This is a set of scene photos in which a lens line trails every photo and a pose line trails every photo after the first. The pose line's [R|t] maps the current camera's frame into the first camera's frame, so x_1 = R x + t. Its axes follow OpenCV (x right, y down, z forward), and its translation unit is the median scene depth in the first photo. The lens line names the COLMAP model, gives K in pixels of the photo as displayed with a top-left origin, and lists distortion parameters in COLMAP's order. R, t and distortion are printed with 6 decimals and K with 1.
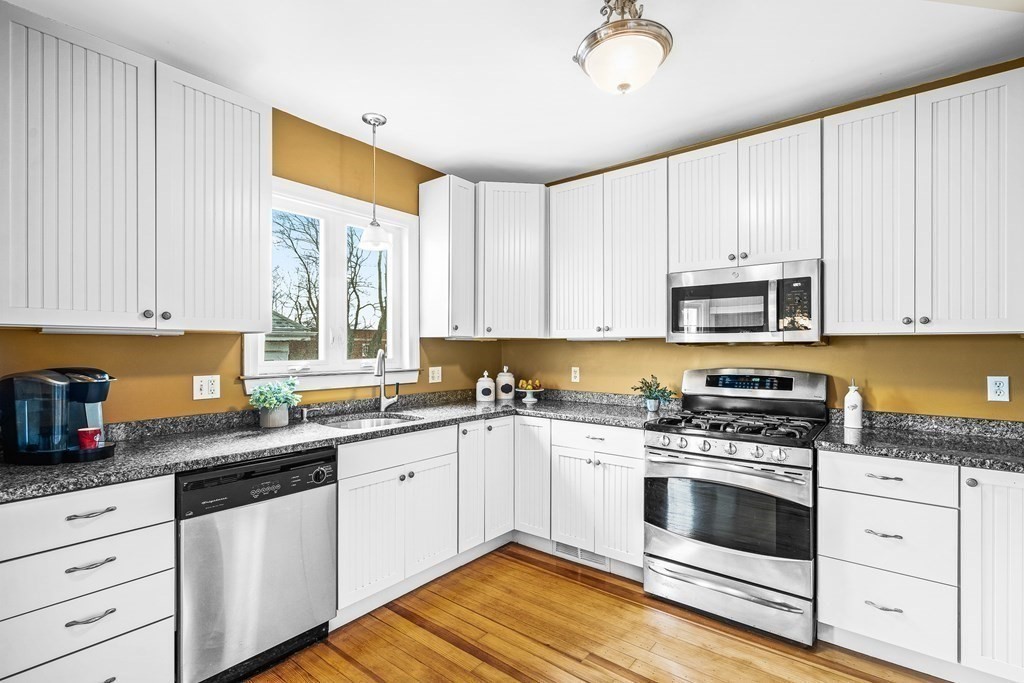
lens RADIAL K [[478.1, 0, 508.7], [0, 478.1, 346.9], [0, 0, 1]] dist [-0.002980, 0.001960]
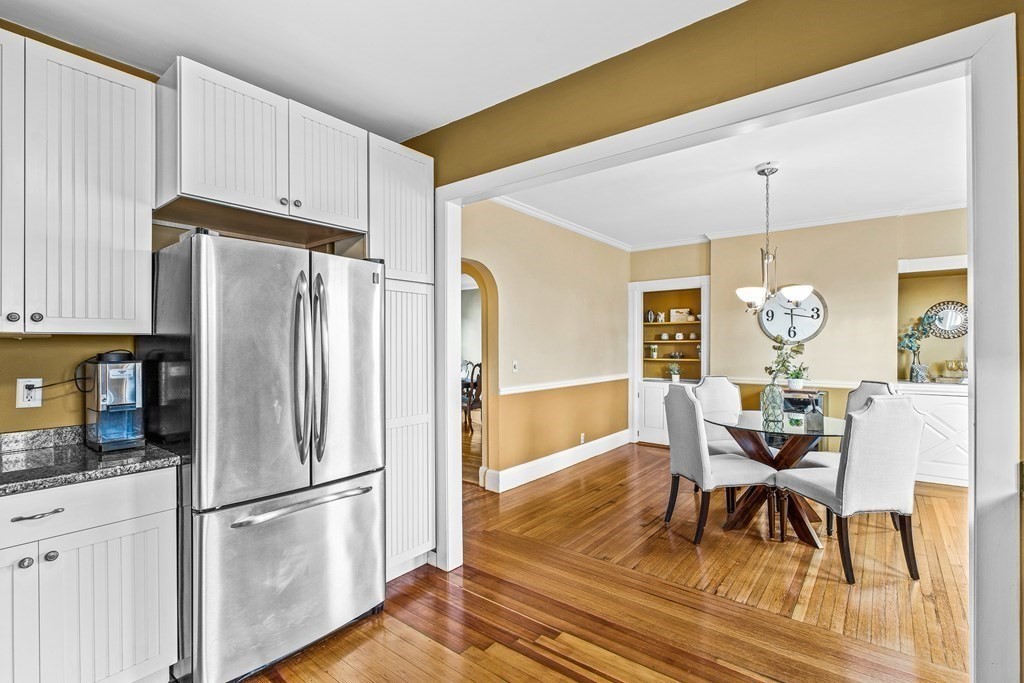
lens RADIAL K [[478.1, 0, 513.4], [0, 478.1, 344.0], [0, 0, 1]] dist [-0.002980, 0.001960]
pose [[-0.999579, 0.001366, -0.028985, 0.019111], [0.001420, 0.999997, -0.001843, -0.003611], [0.028982, -0.001883, -0.999578, 1.065275]]
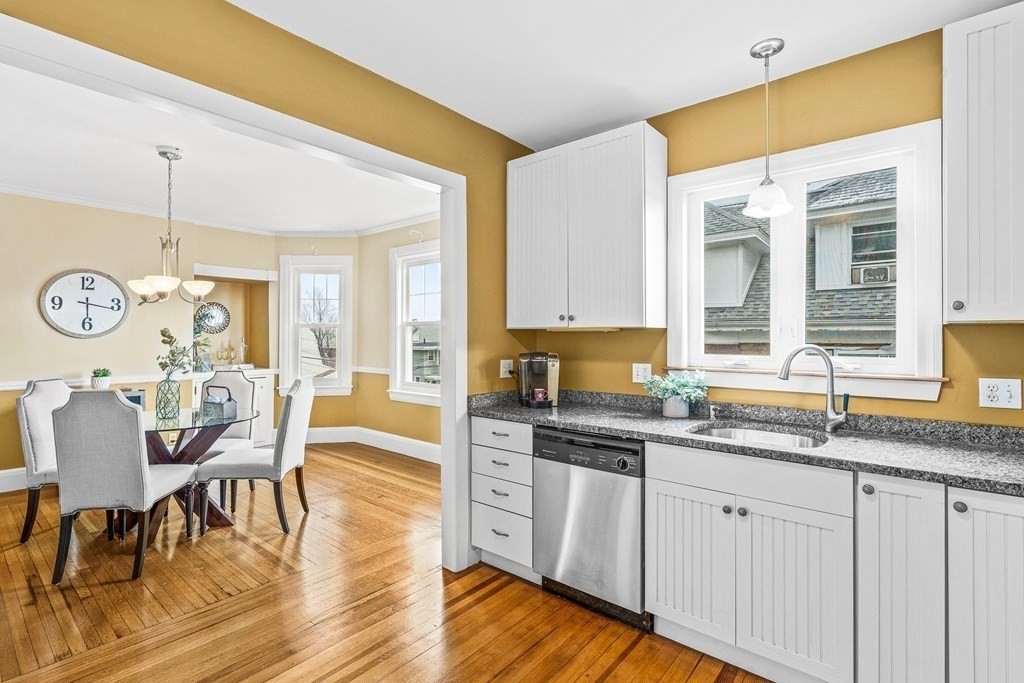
lens RADIAL K [[478.1, 0, 504.0], [0, 478.1, 335.8], [0, 0, 1]] dist [-0.002980, 0.001960]
pose [[-0.024821, -0.004623, -0.999681, 0.543306], [0.000208, 0.999989, -0.004630, -0.004365], [0.999692, -0.000323, -0.024820, 0.637796]]
